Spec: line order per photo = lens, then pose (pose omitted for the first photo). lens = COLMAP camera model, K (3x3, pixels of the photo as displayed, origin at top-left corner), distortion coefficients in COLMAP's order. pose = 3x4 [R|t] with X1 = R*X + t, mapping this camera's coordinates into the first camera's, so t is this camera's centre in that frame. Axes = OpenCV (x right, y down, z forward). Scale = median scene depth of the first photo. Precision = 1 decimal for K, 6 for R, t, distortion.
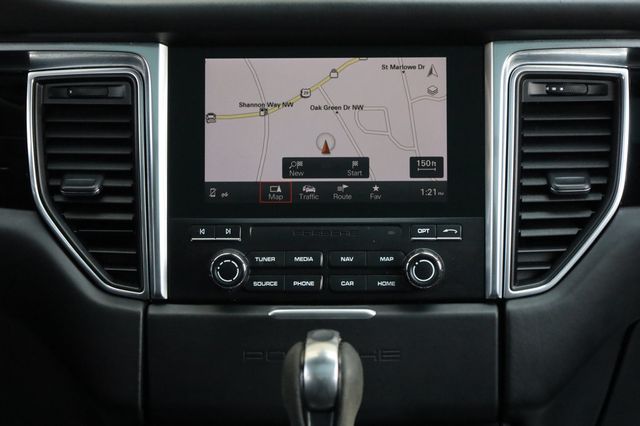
lens RADIAL K [[1644.8, 0, 320.0], [0, 1644.8, 213.0], [0, 0, 1]] dist [-0.016729, -0.016469]
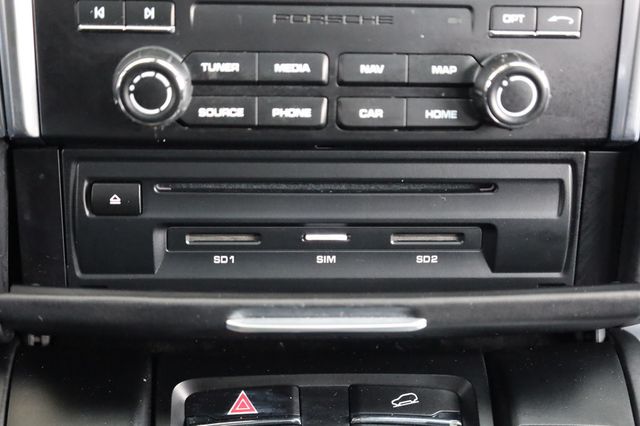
lens RADIAL K [[1003.6, 0, 332.4], [0, 1003.6, 212.8], [0, 0, 1]] dist [-0.019147, -0.000778]
pose [[0.994583, -0.005627, 0.103797, -0.031236], [-0.024656, 0.957269, 0.288146, -0.021705], [-0.100983, -0.289144, 0.951944, 0.671726]]
